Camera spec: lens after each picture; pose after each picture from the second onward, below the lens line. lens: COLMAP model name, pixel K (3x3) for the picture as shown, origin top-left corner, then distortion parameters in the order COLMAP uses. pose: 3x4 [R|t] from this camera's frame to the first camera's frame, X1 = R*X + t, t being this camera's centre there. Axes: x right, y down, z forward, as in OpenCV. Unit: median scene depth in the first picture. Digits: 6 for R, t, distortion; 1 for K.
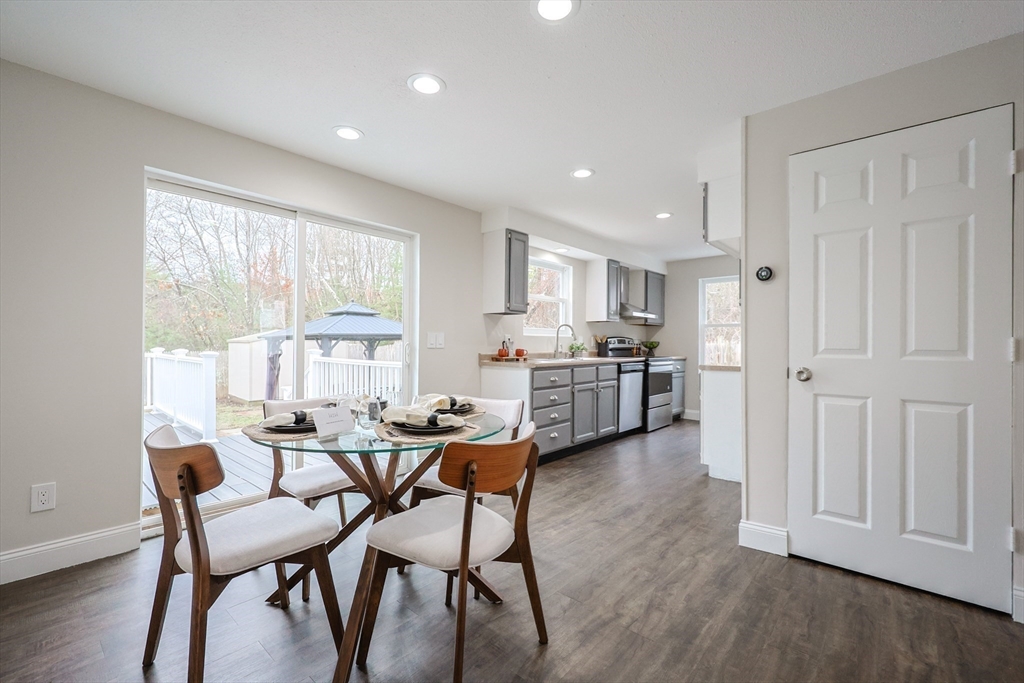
lens RADIAL K [[425.5, 0, 512.0], [0, 425.5, 341.5], [0, 0, 1]] dist [0.000220, 0.000037]
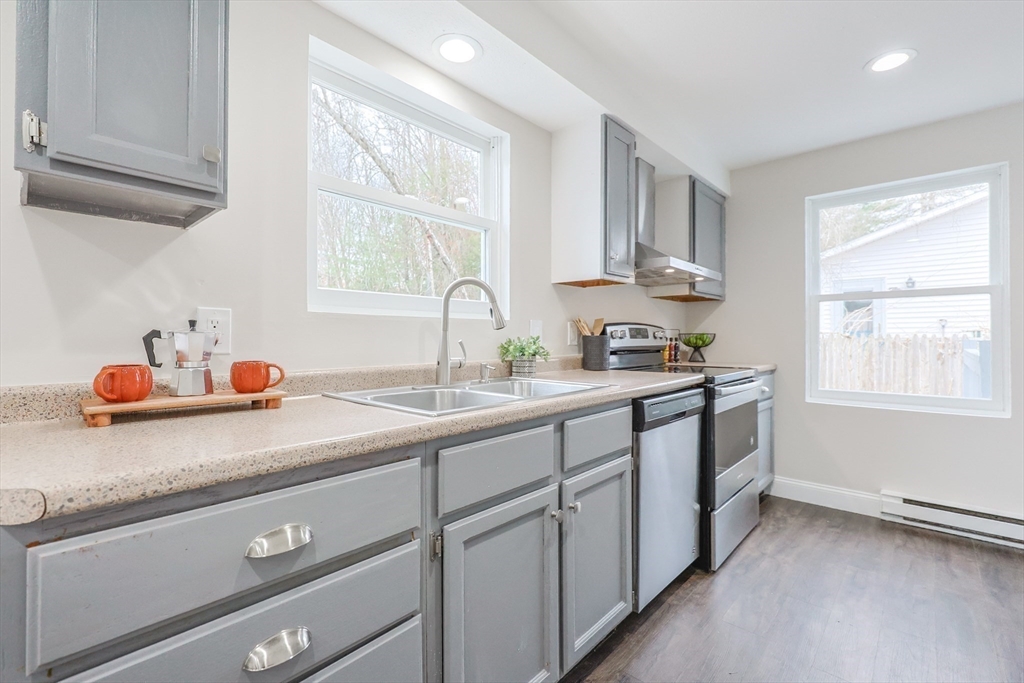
lens RADIAL K [[445.2, 0, 508.7], [0, 445.2, 336.3], [0, 0, 1]] dist [0.017464, -0.000030]
pose [[0.999865, -0.005827, -0.015374, 0.144046], [0.005839, 0.999983, 0.000743, 0.002392], [0.015369, -0.000832, 0.999882, 0.595621]]
